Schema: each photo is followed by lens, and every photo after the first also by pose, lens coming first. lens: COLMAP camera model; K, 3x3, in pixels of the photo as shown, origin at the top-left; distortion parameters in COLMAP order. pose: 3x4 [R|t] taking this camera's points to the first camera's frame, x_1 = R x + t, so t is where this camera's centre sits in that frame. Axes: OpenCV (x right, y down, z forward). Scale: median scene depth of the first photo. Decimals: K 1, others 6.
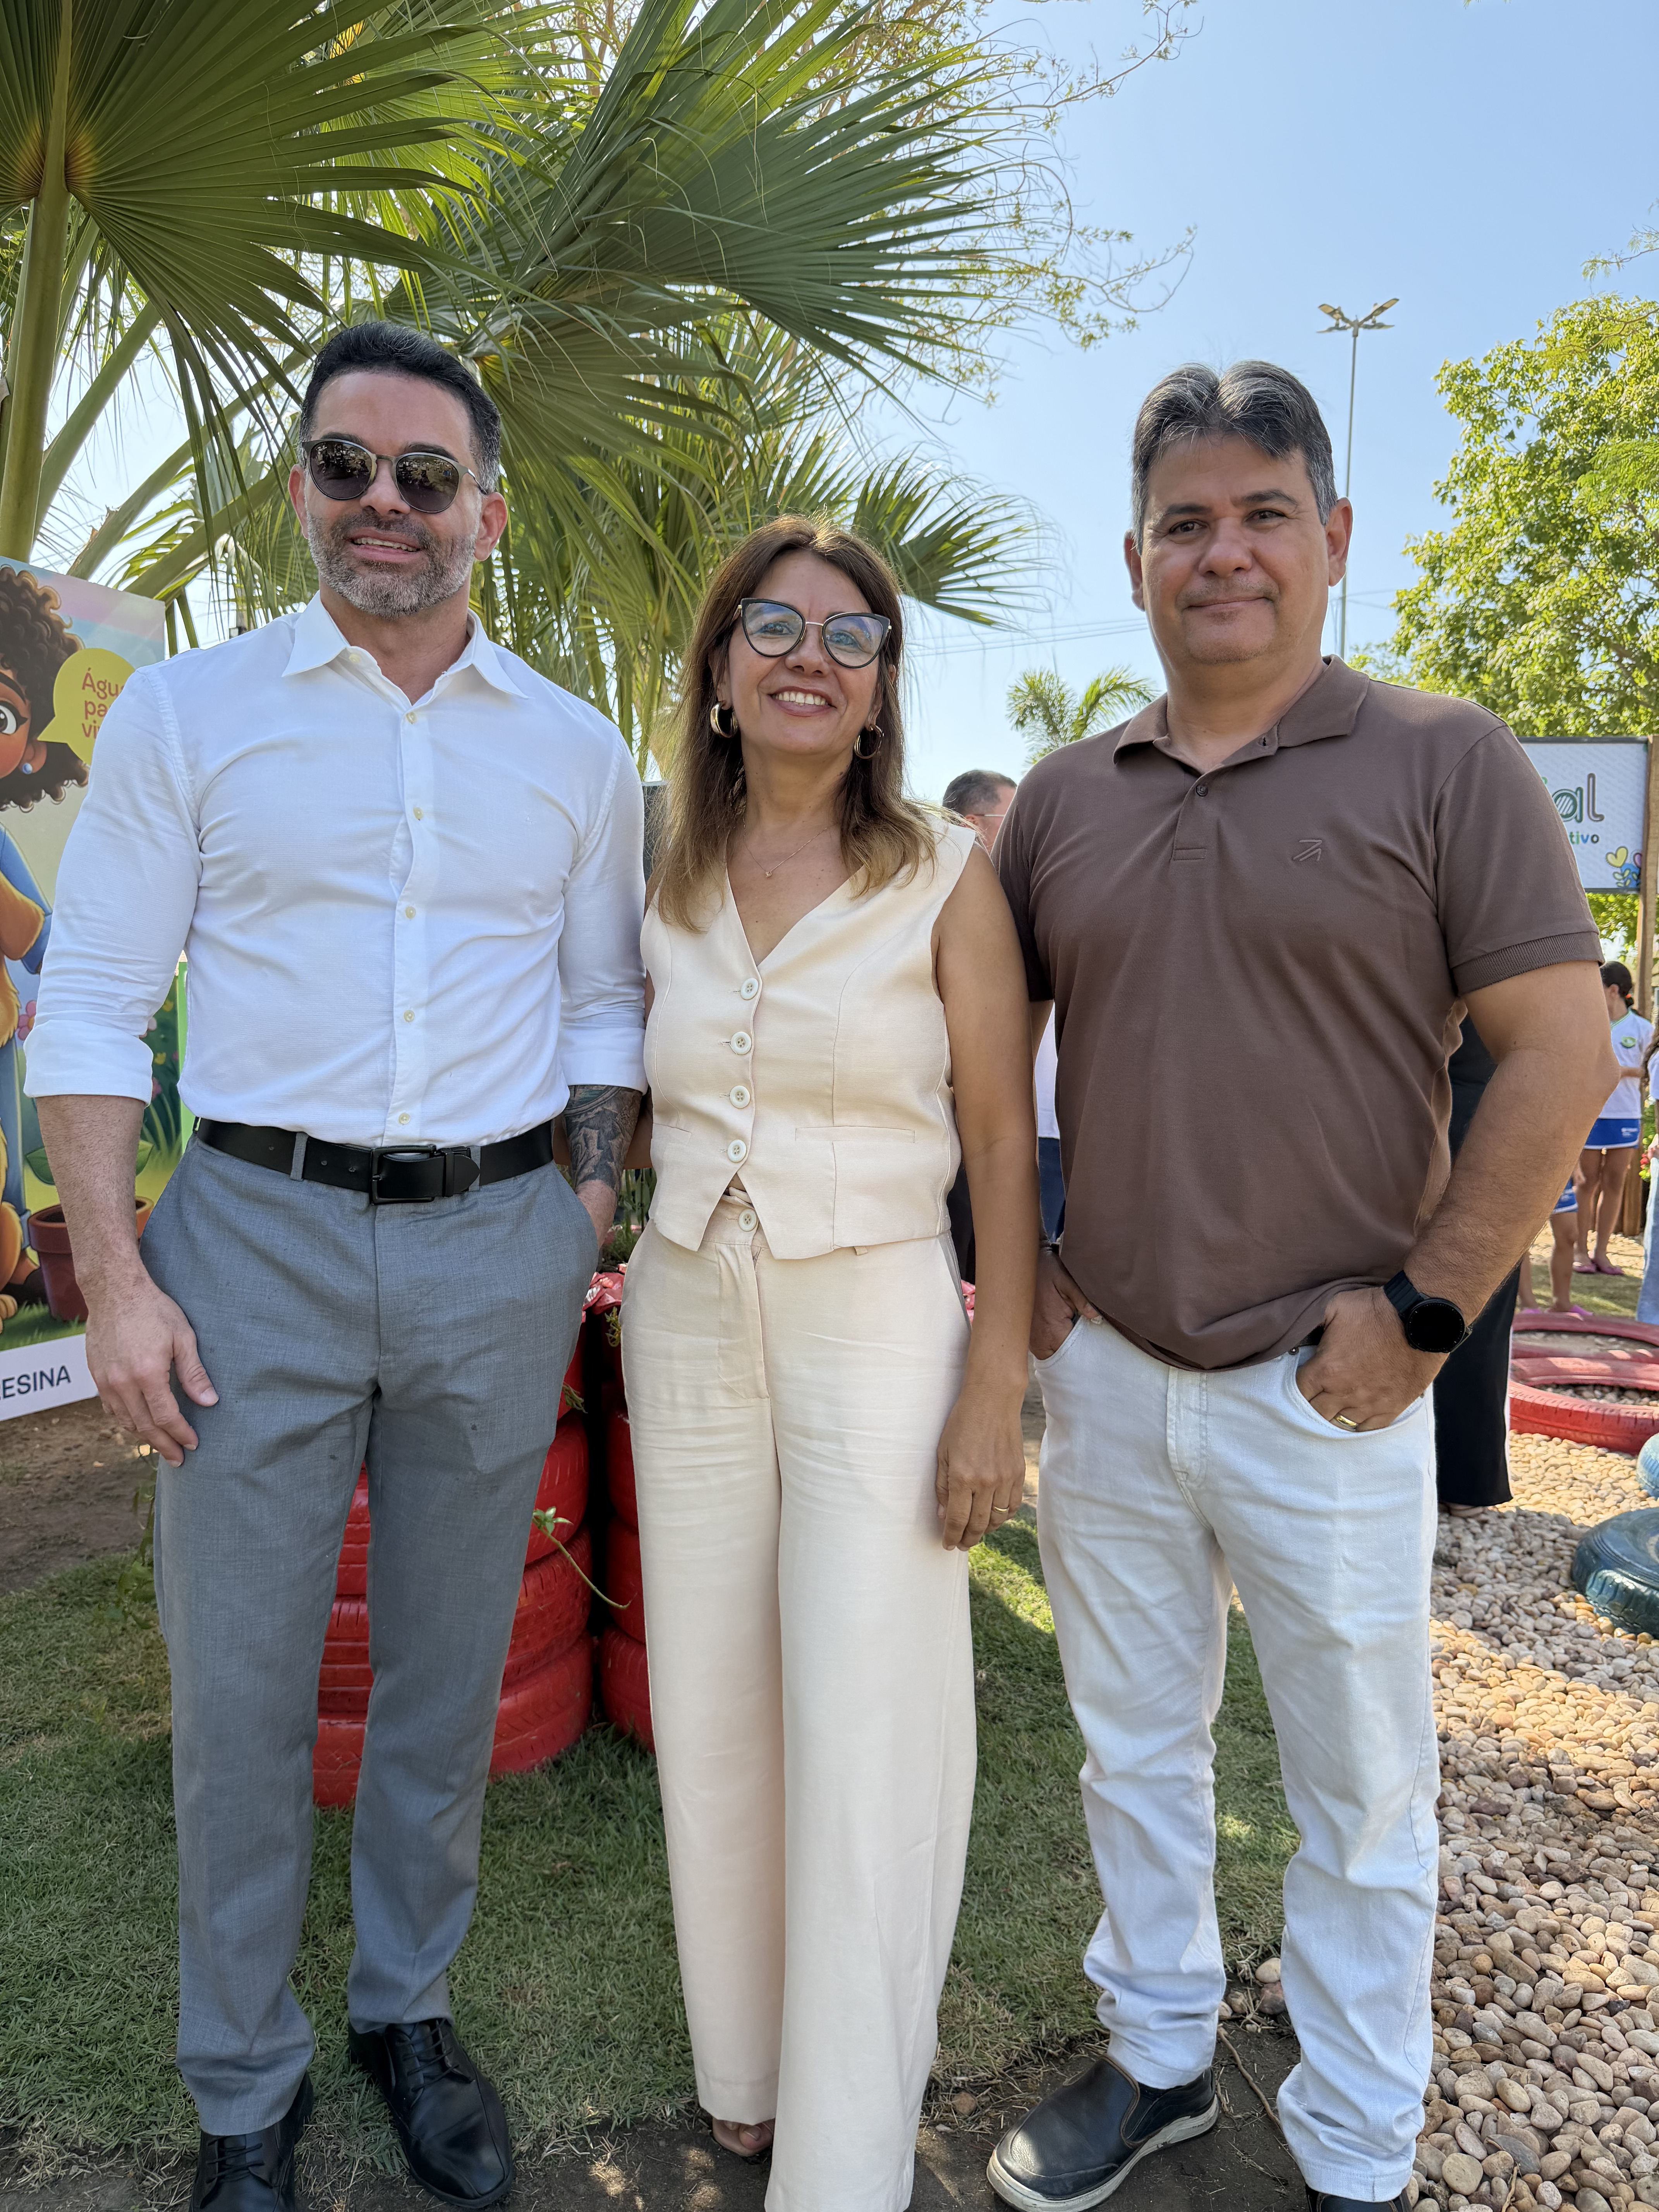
lens RADIAL K [[1573.4, 0, 829.5], [0, 1573.4, 1106.0], [0, 0, 1]] dist [-0.004688, 0.026381]
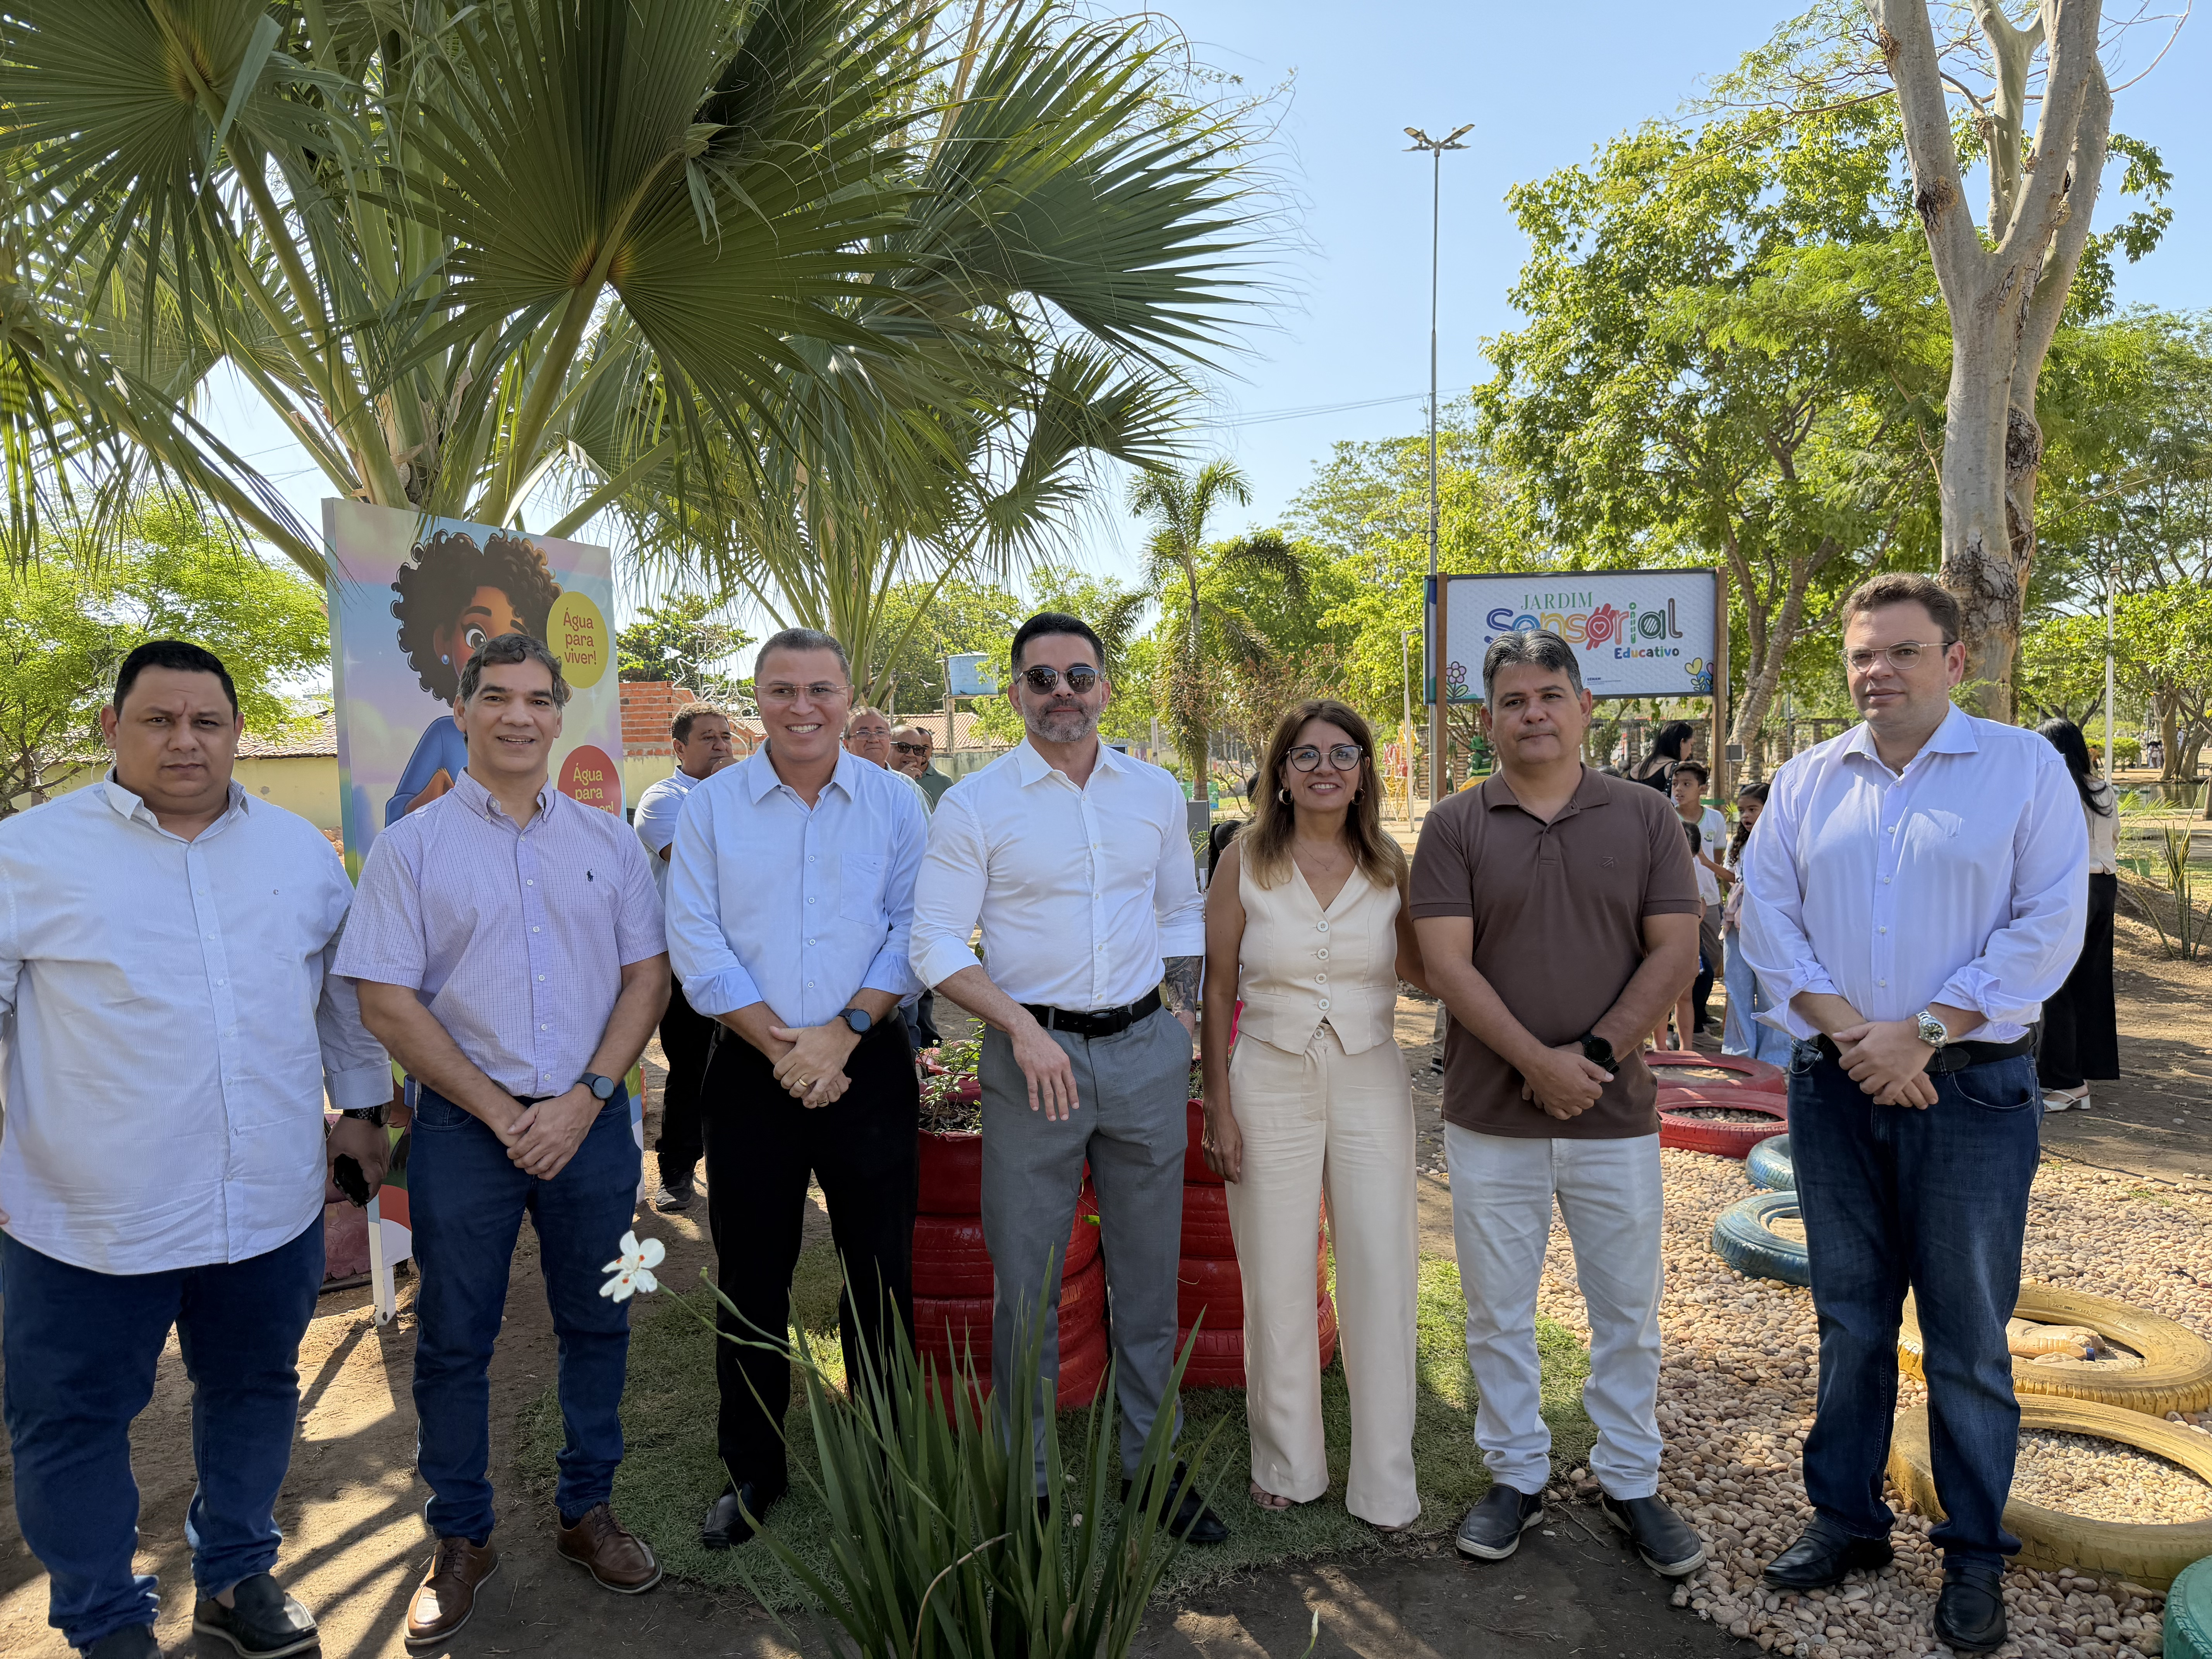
lens RADIAL K [[1573.4, 0, 1110.0], [0, 1573.4, 850.1], [0, 0, 1]] dist [-0.004688, 0.026381]
pose [[0.992226, -0.035015, 0.119420, -0.088937], [0.035293, 0.999377, -0.000214, -0.031033], [-0.119339, 0.004427, 0.992844, -0.138946]]
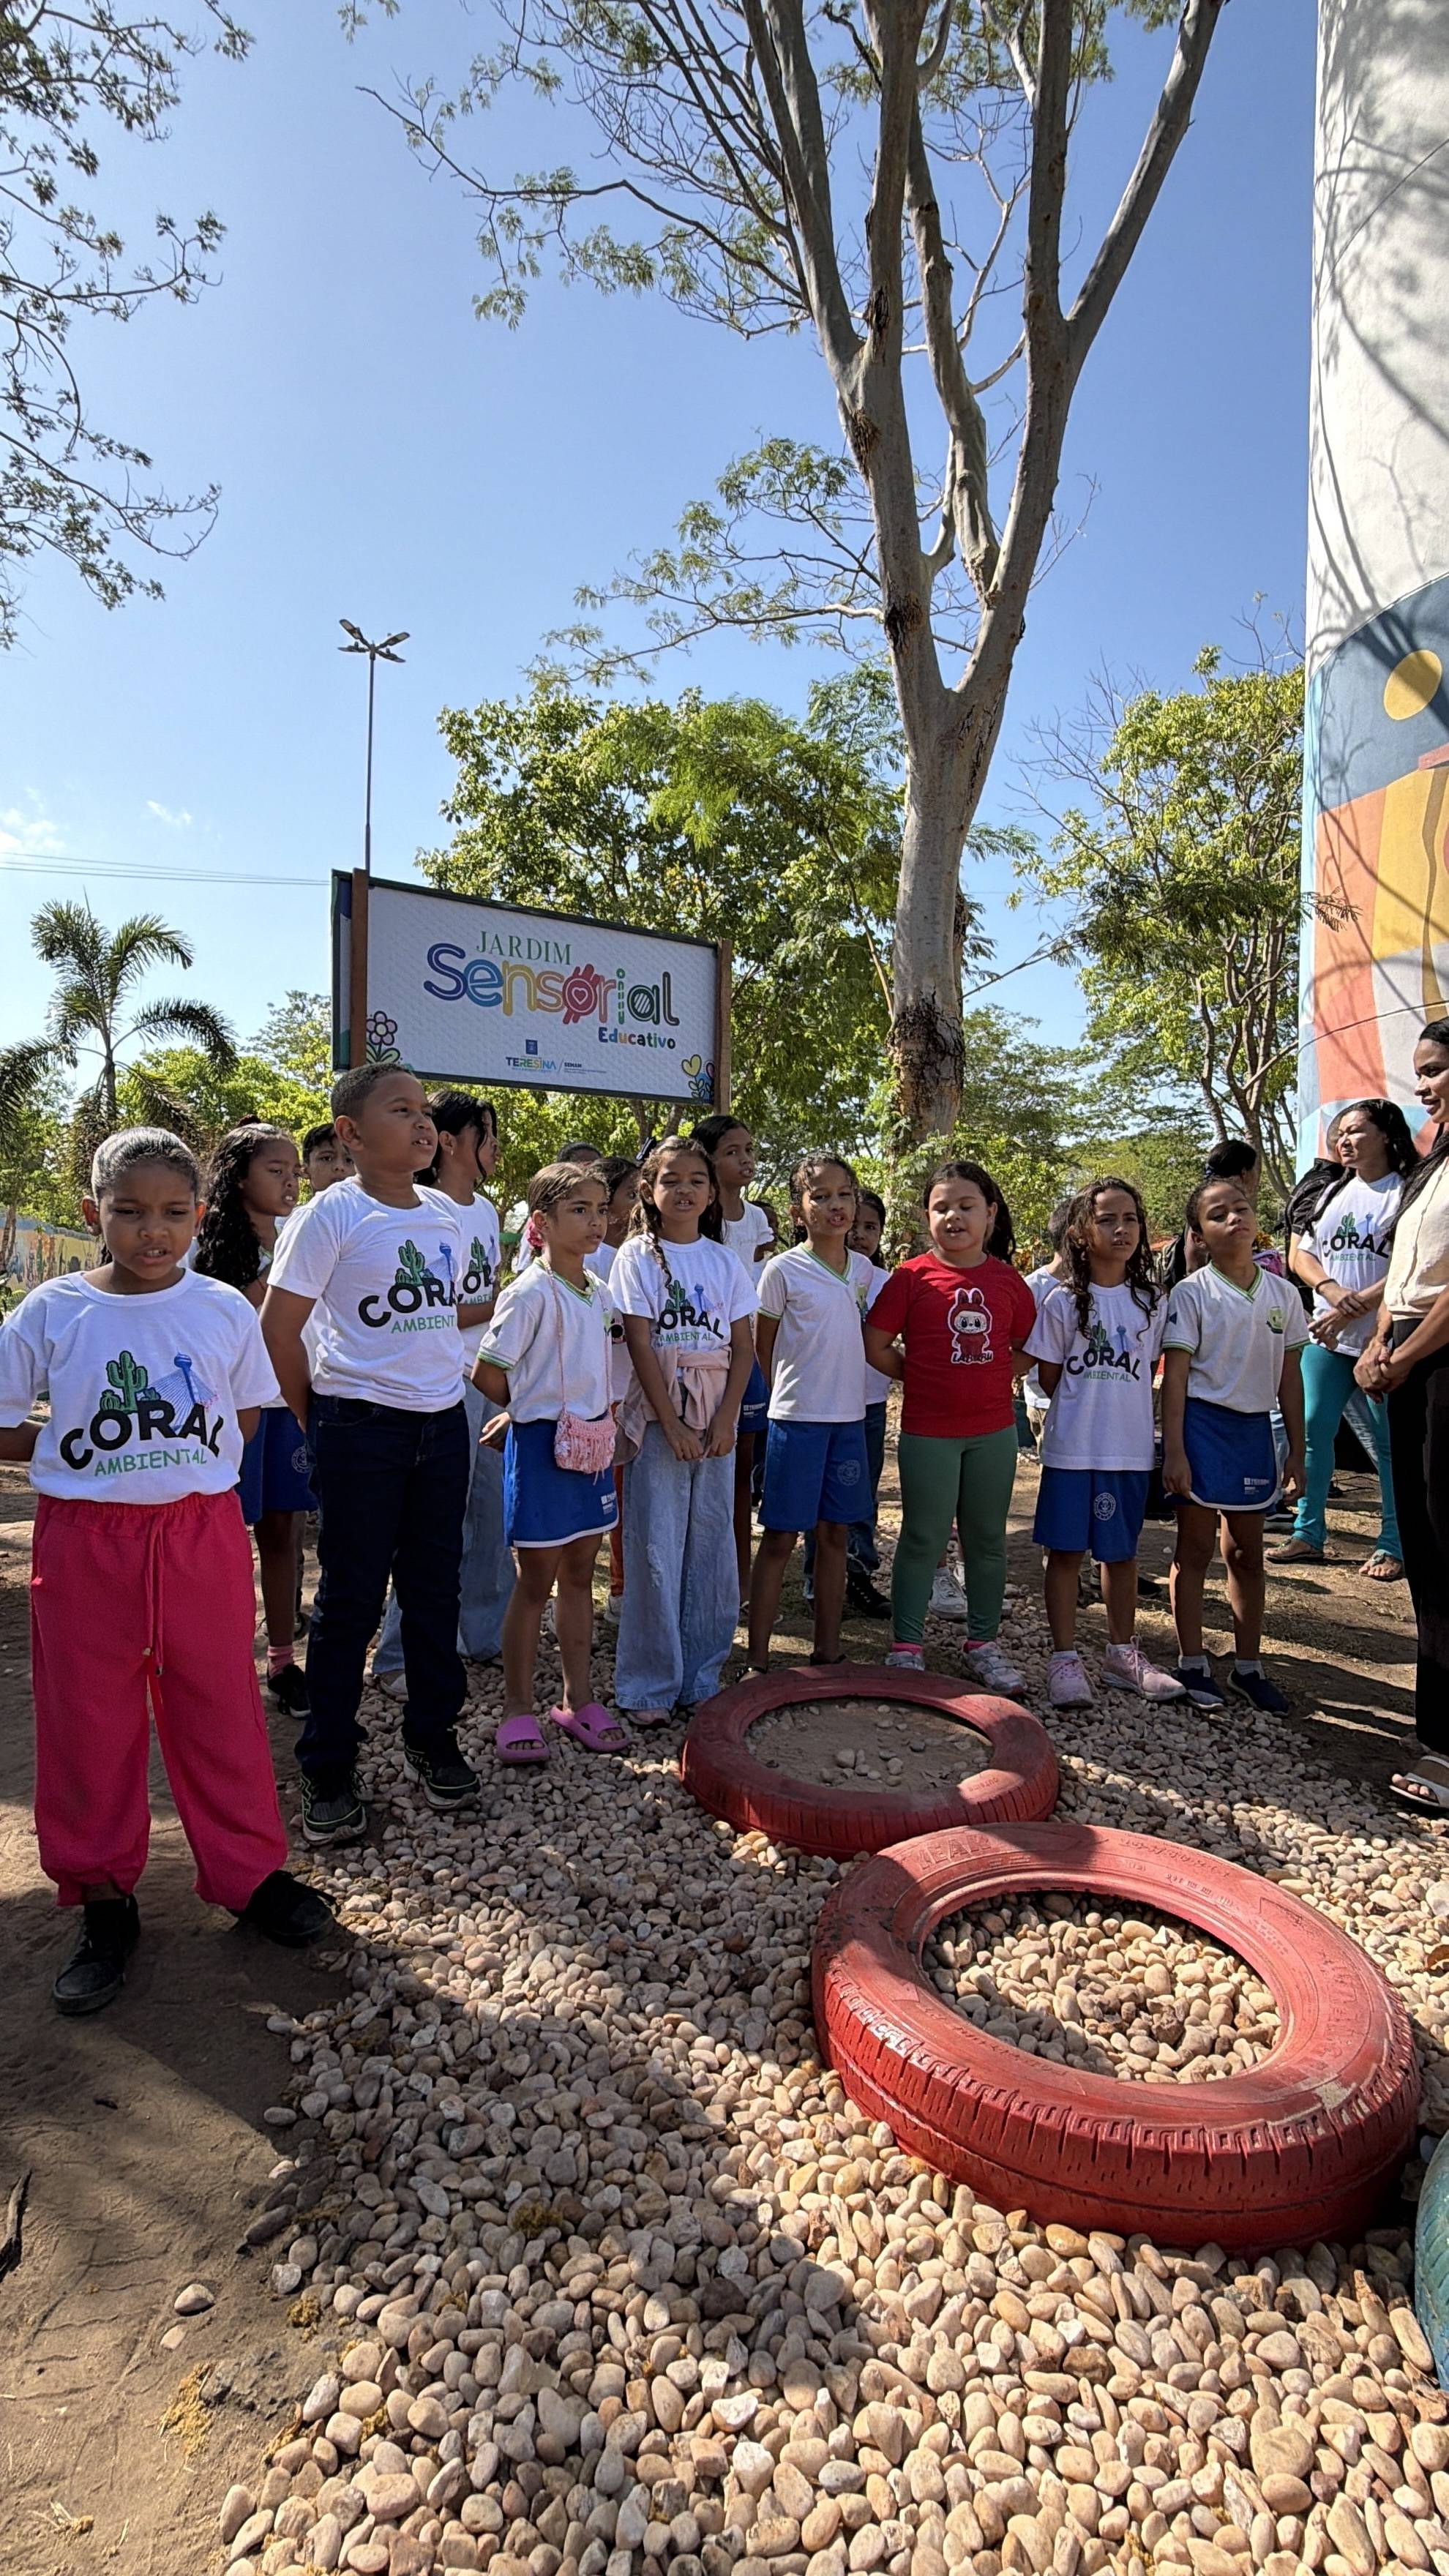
lens RADIAL K [[1208.4, 0, 715.7], [0, 1208.4, 1345.4], [0, 0, 1]] dist [0.000406, 0.000267]
pose [[0.827018, -0.035986, 0.561023, 0.073658], [0.029701, 0.999352, 0.020320, -0.007307], [-0.561390, -0.000142, 0.827551, 0.312895]]
